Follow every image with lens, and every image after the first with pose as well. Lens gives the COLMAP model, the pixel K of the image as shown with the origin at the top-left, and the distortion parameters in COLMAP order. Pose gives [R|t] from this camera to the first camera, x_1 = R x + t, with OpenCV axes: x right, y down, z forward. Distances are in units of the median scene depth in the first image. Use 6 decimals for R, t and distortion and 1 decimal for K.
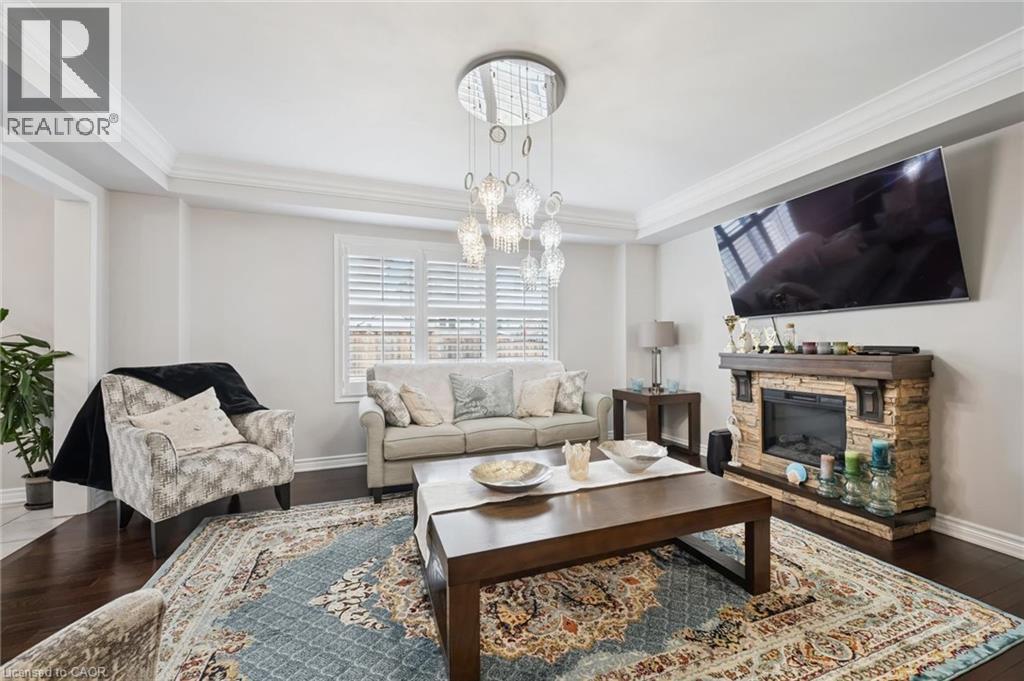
lens RADIAL K [[402.1, 0, 515.2], [0, 402.1, 344.5], [0, 0, 1]] dist [-0.001020, 0.000017]
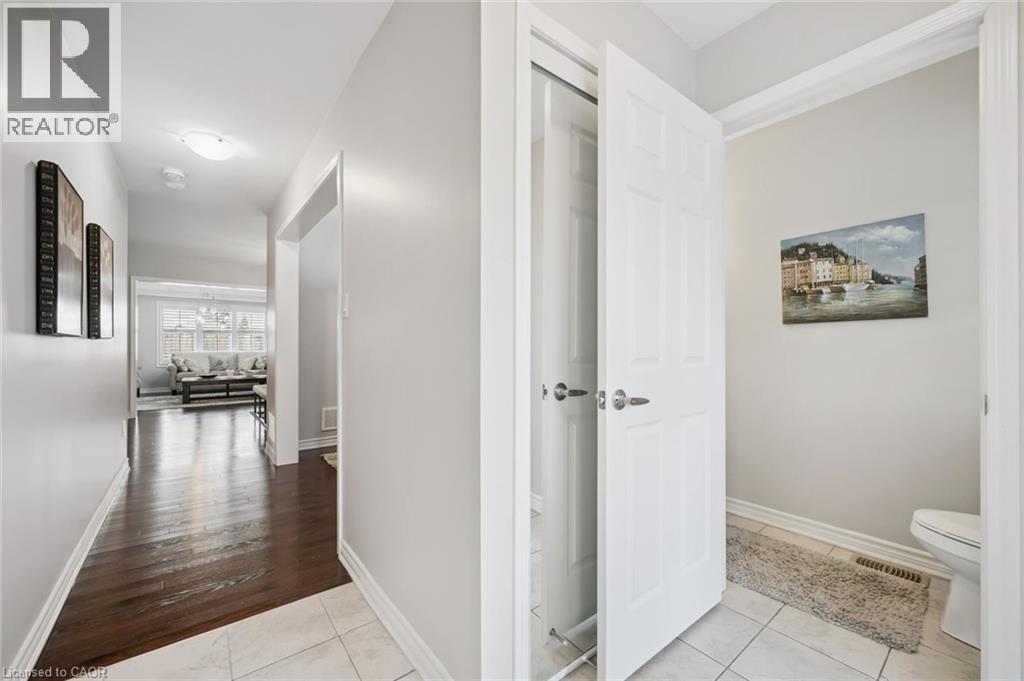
lens RADIAL K [[402.1, 0, 515.2], [0, 402.1, 344.5], [0, 0, 1]] dist [-0.001020, 0.000017]
pose [[0.950907, 0.007516, 0.309385, 0.956700], [-0.008368, 0.999964, 0.001426, -0.021770], [-0.309364, -0.003945, 0.950936, -2.200602]]
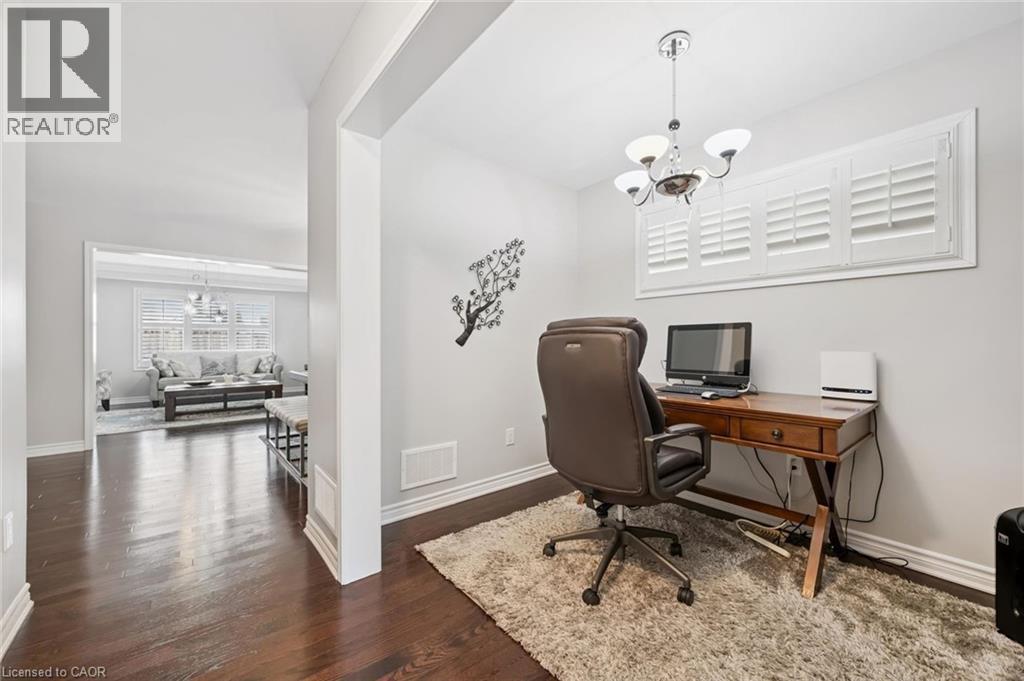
lens RADIAL K [[402.1, 0, 515.2], [0, 402.1, 344.5], [0, 0, 1]] dist [-0.001020, 0.000017]
pose [[0.946360, 0.003569, 0.323094, 0.735905], [-0.006198, 0.999956, 0.007108, -0.013437], [-0.323055, -0.008729, 0.946340, -1.577831]]
